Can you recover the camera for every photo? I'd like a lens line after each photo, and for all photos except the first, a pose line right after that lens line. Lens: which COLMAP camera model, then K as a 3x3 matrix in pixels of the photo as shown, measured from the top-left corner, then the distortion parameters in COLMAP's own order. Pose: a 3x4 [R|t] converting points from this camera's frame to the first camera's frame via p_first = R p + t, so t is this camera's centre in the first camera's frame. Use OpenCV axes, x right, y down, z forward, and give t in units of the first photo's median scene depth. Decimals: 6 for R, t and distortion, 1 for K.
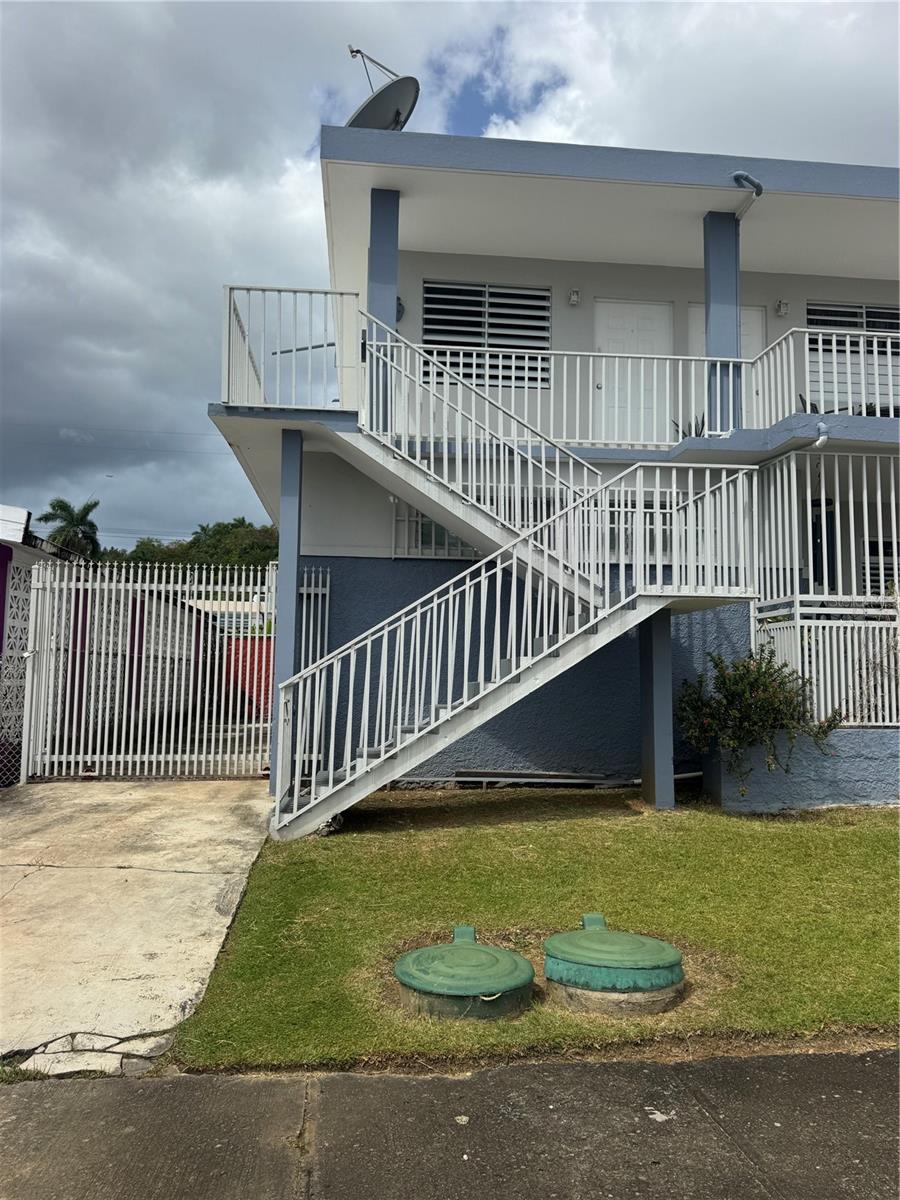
lens RADIAL K [[876.1, 0, 450.0], [0, 876.1, 600.0], [0, 0, 1]] dist [0.133292, -0.234886]
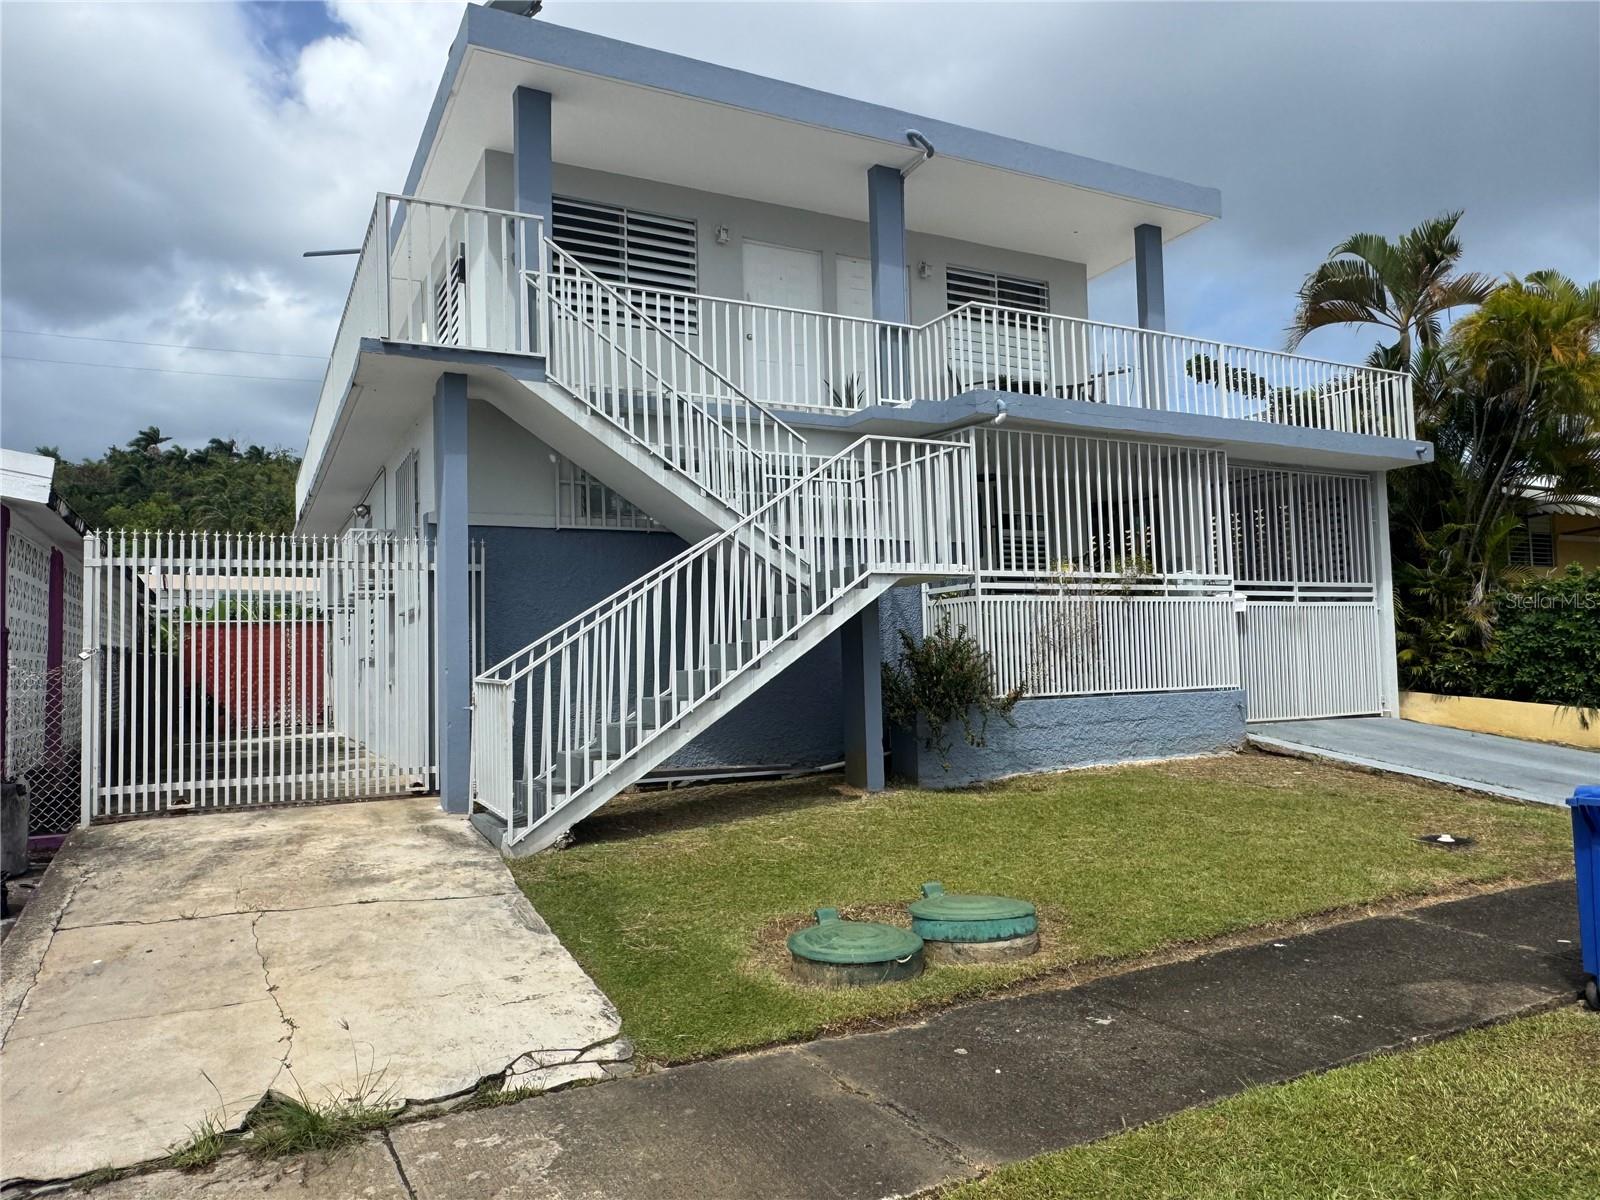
lens RADIAL K [[1086.0, 0, 799.9], [0, 1086.0, 608.5], [0, 0, 1]] dist [-0.004860, 0.002360]
pose [[0.930194, -0.017772, 0.366638, -0.252951], [0.003795, 0.999240, 0.038806, -0.011408], [-0.367049, -0.034705, 0.929554, -0.067794]]
